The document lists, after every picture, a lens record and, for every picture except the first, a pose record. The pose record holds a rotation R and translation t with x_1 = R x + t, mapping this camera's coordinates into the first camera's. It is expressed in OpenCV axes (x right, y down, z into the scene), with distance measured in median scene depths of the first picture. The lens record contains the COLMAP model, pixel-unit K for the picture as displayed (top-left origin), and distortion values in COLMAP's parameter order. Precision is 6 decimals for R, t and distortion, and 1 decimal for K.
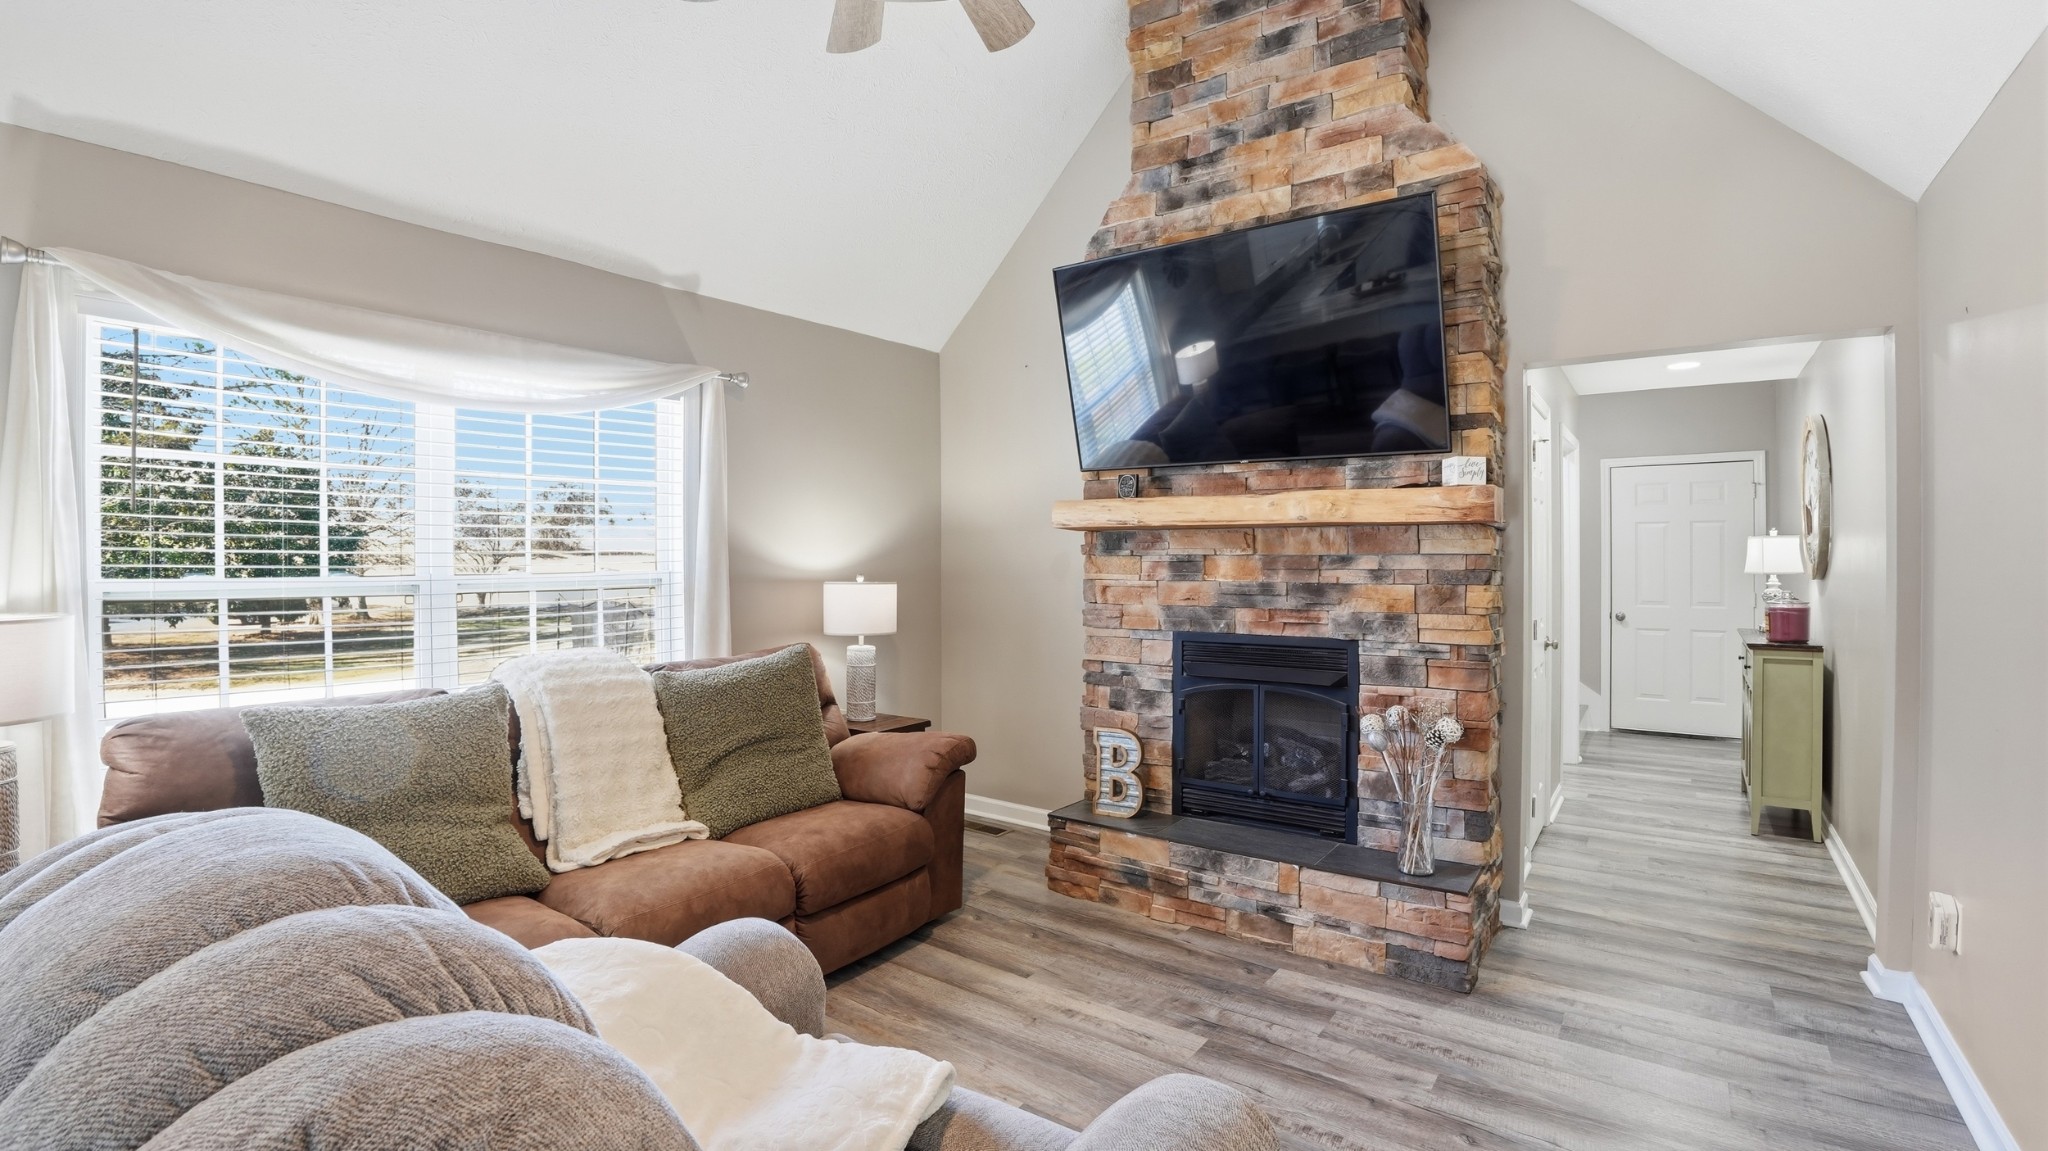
lens RADIAL K [[895.2, 0, 1036.7], [0, 895.2, 565.7], [0, 0, 1]] dist [-0.049240, 0.003525]
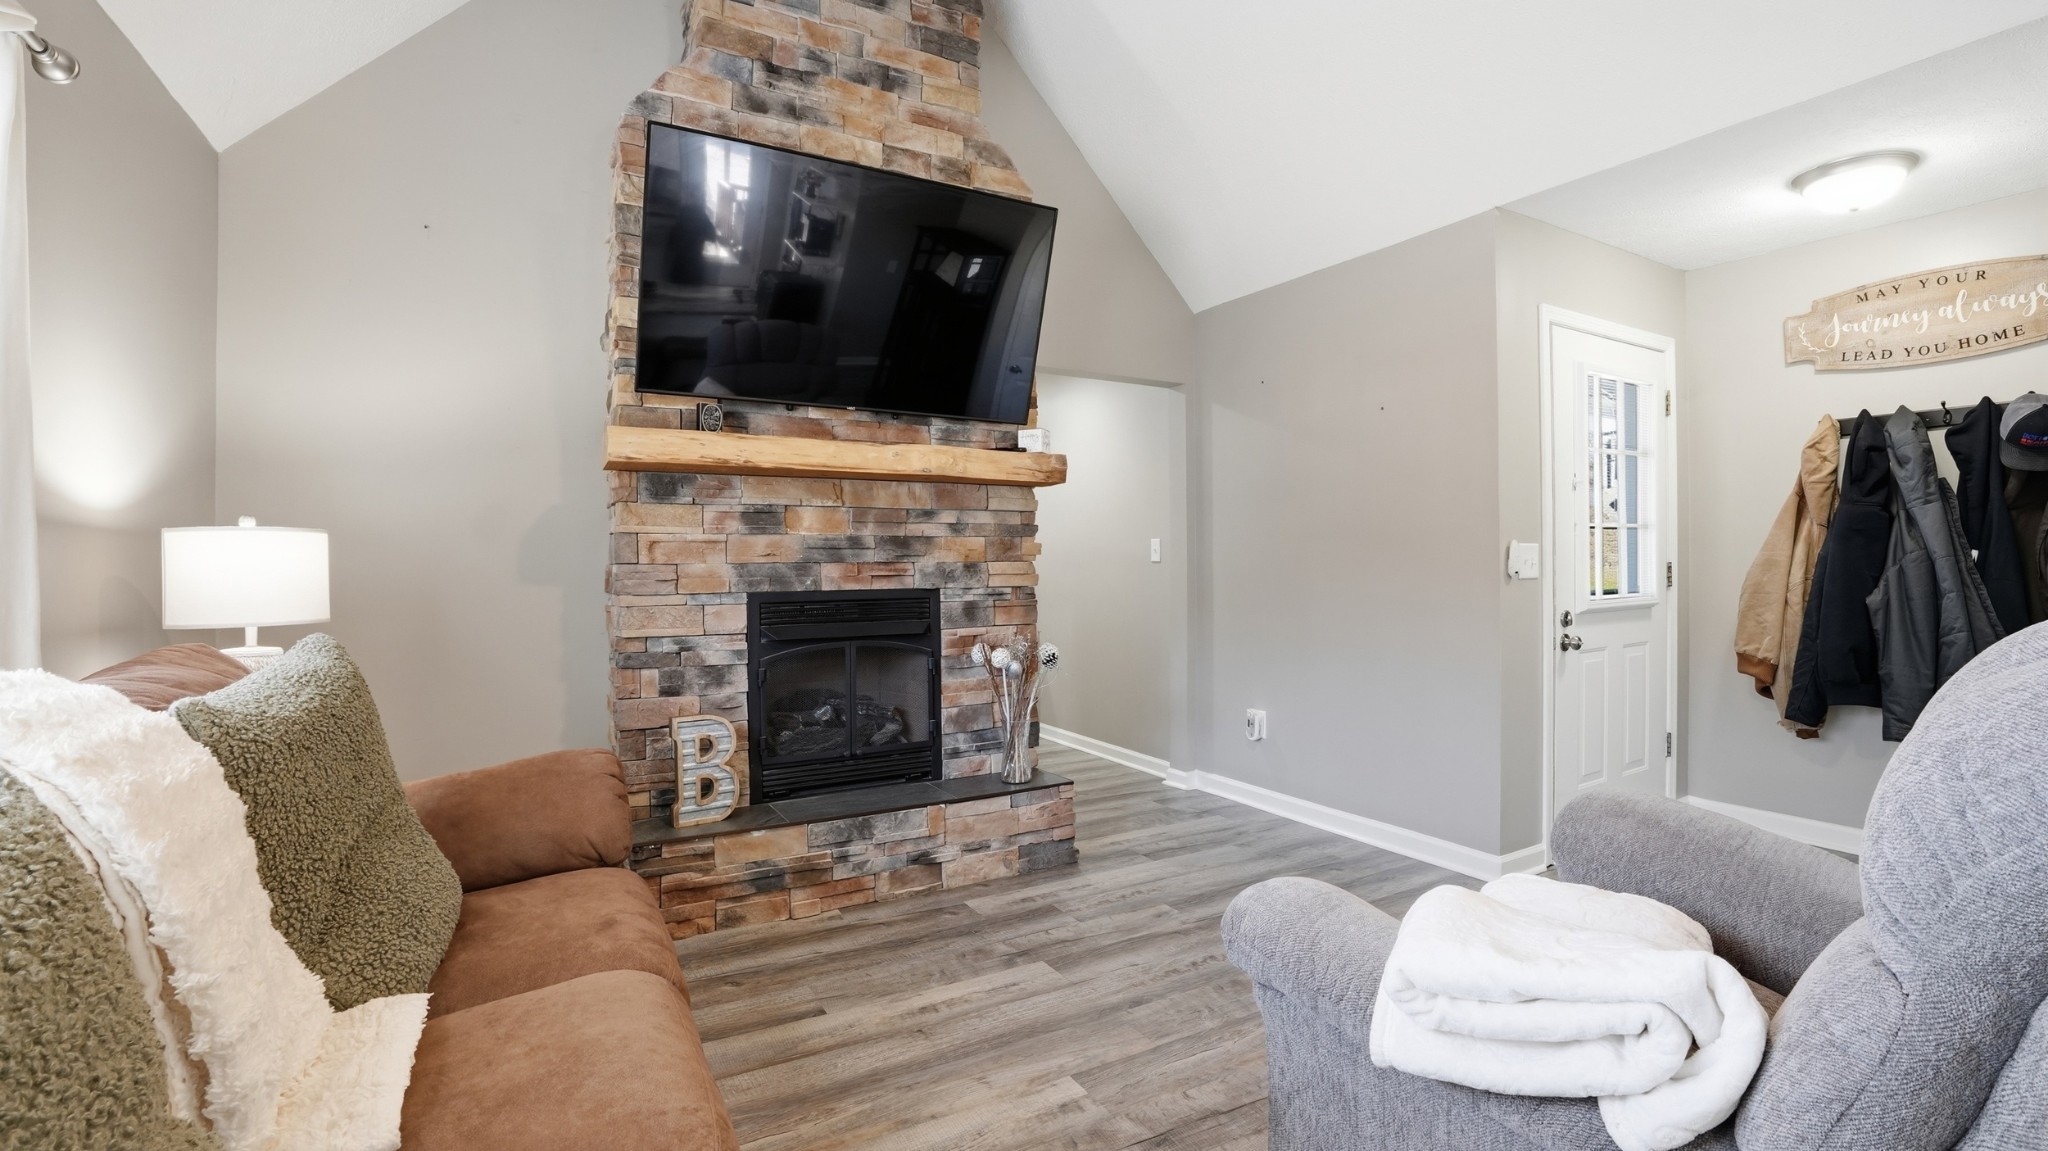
lens RADIAL K [[895.2, 0, 1029.1], [0, 895.2, 562.6], [0, 0, 1]] dist [-0.049240, 0.003525]
pose [[0.433753, -0.000277, 0.901032, -0.551203], [0.015446, 0.999855, -0.007128, 0.059437], [-0.900900, 0.017009, 0.433694, 0.414785]]
